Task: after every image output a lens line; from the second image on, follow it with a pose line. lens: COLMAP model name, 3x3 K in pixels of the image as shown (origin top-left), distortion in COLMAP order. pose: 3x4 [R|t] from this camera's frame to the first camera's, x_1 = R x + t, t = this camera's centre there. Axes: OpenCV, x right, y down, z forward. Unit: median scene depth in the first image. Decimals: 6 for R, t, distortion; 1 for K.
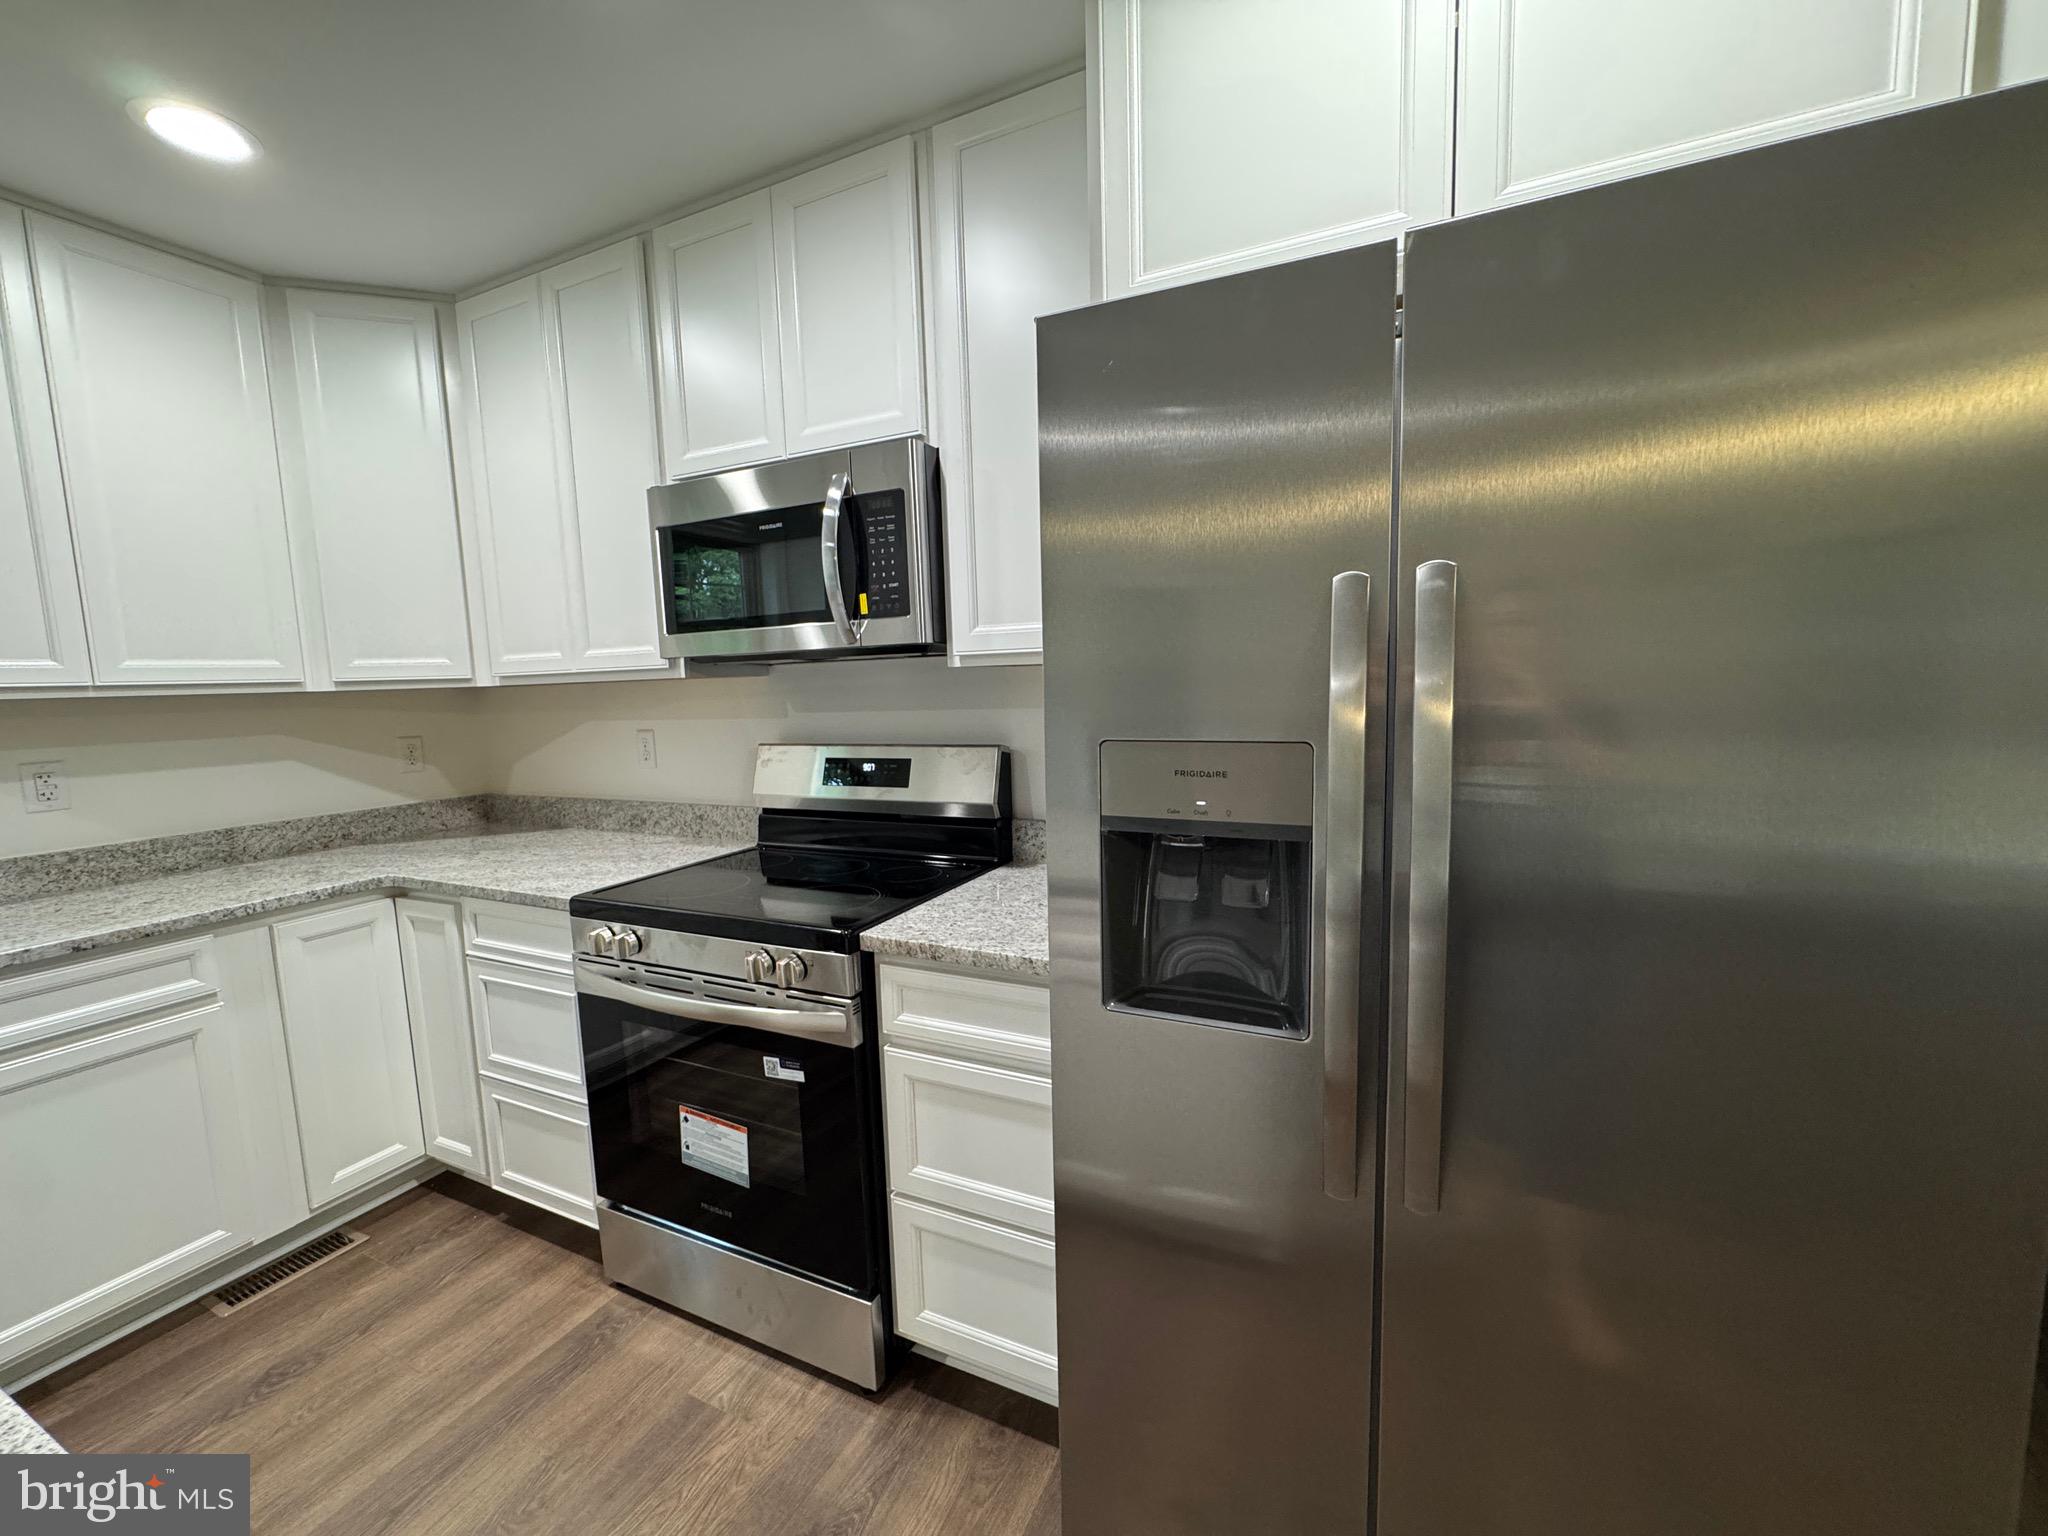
lens RADIAL K [[817.1, 0, 1022.1], [0, 817.1, 763.3], [0, 0, 1]] dist [-0.002175, -0.000443]
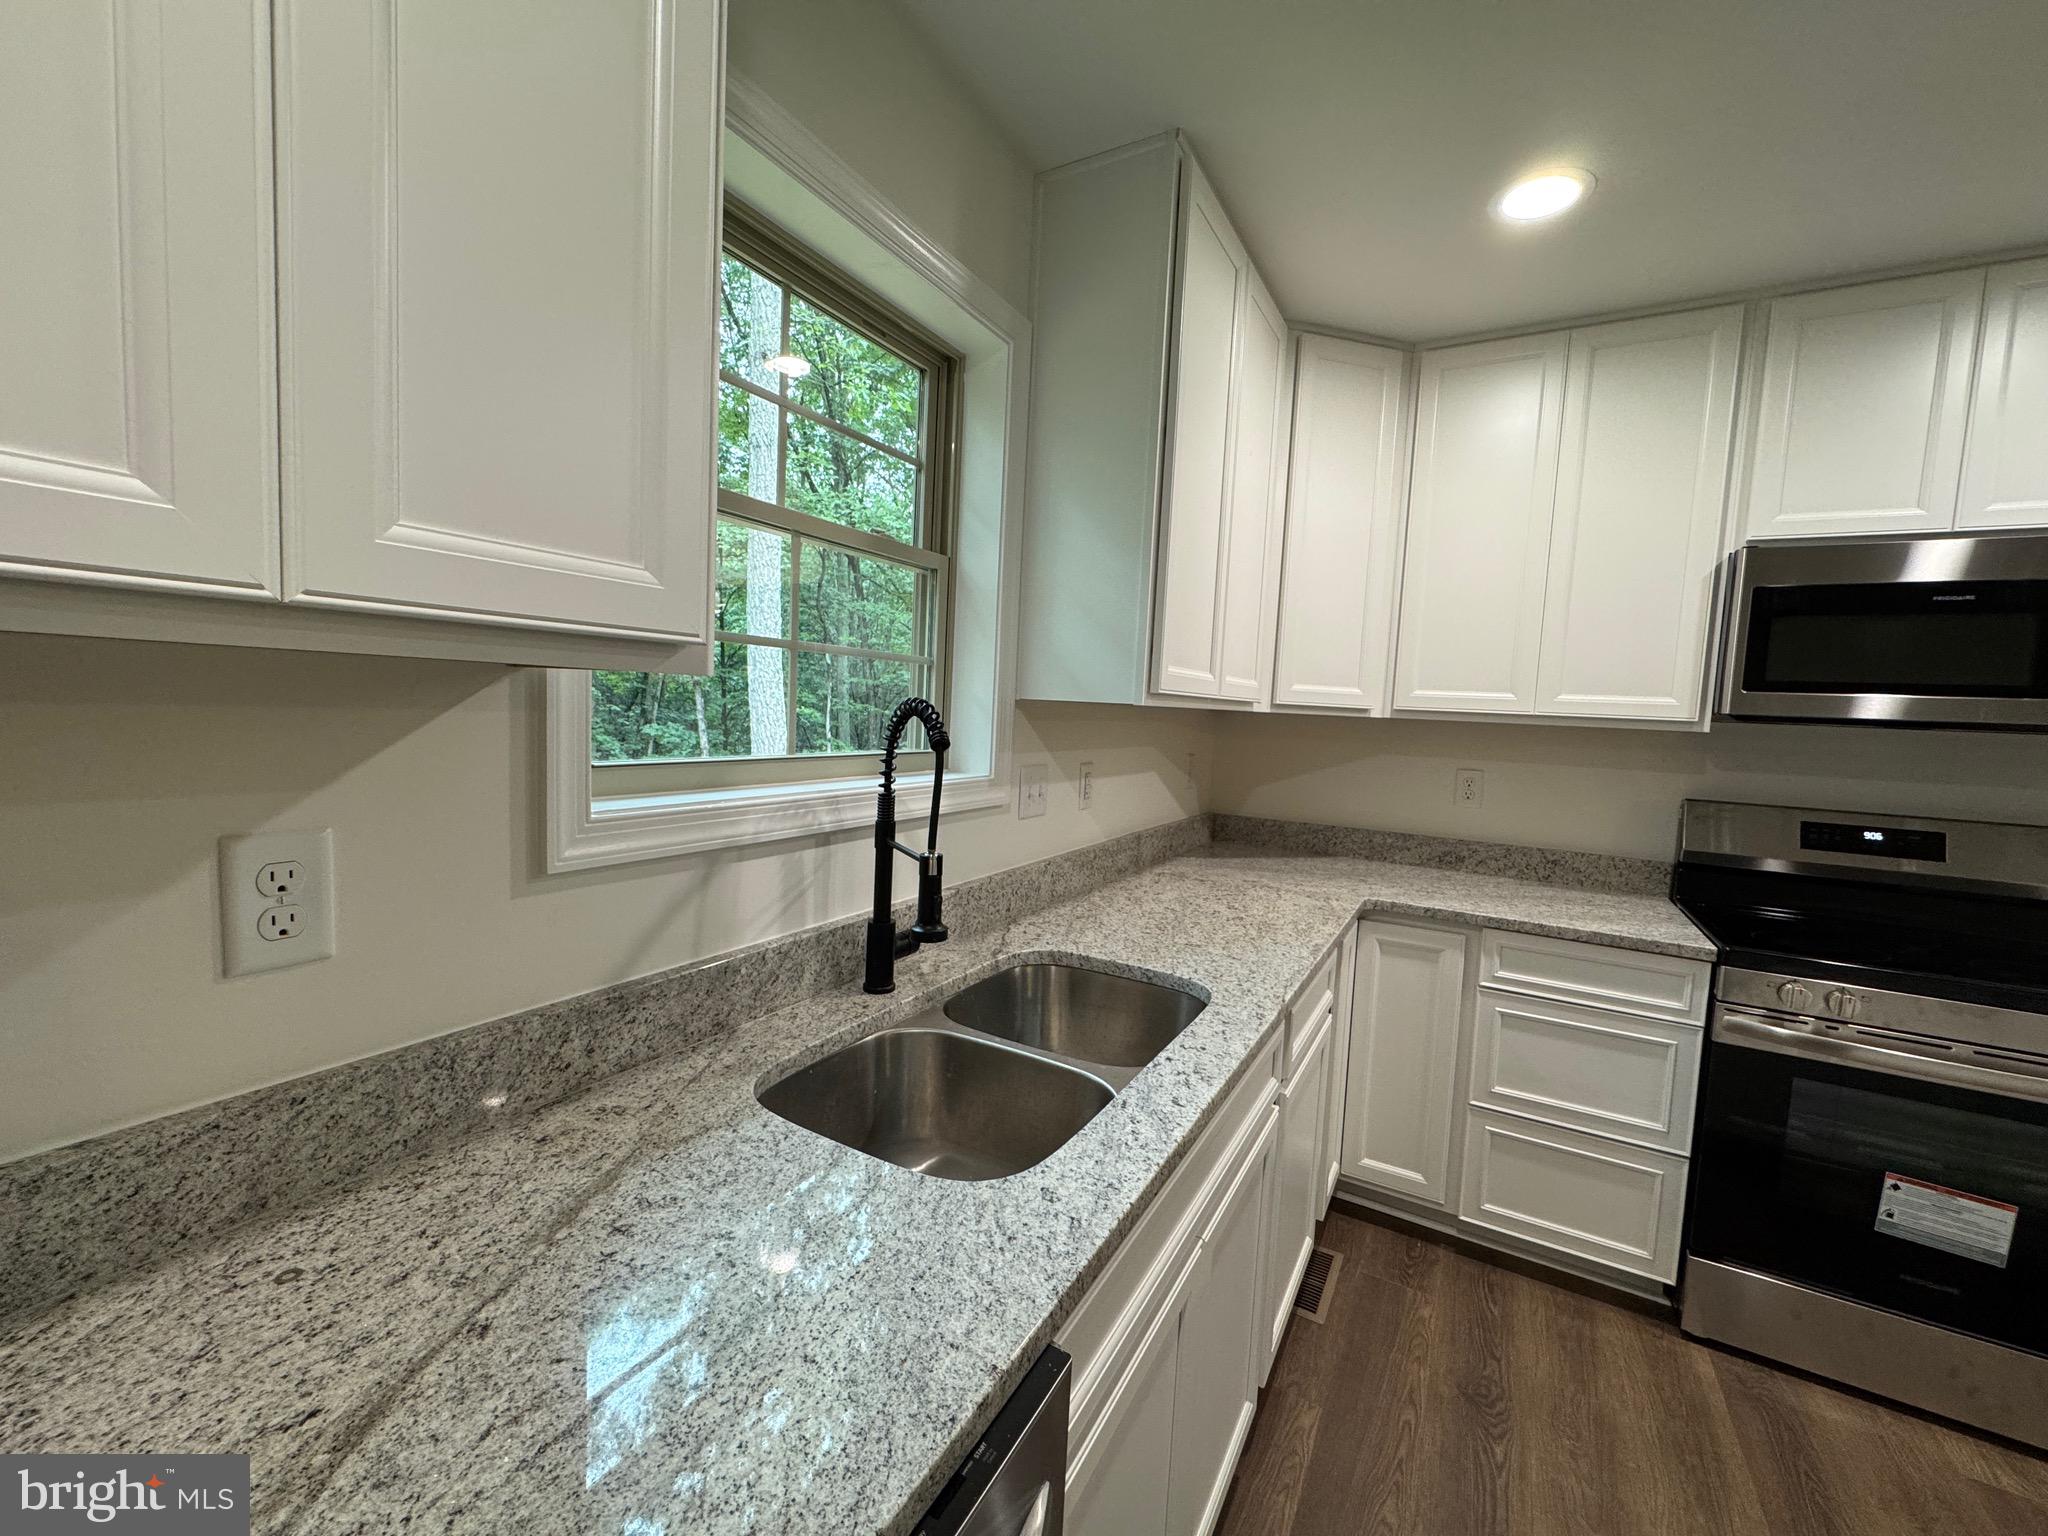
lens RADIAL K [[817.1, 0, 1022.1], [0, 817.1, 763.3], [0, 0, 1]] dist [-0.002175, -0.000443]
pose [[0.993751, 0.086329, -0.070754, -1.233171], [-0.088591, 0.995632, -0.029476, 0.039977], [0.067901, 0.035560, 0.997058, -0.065213]]
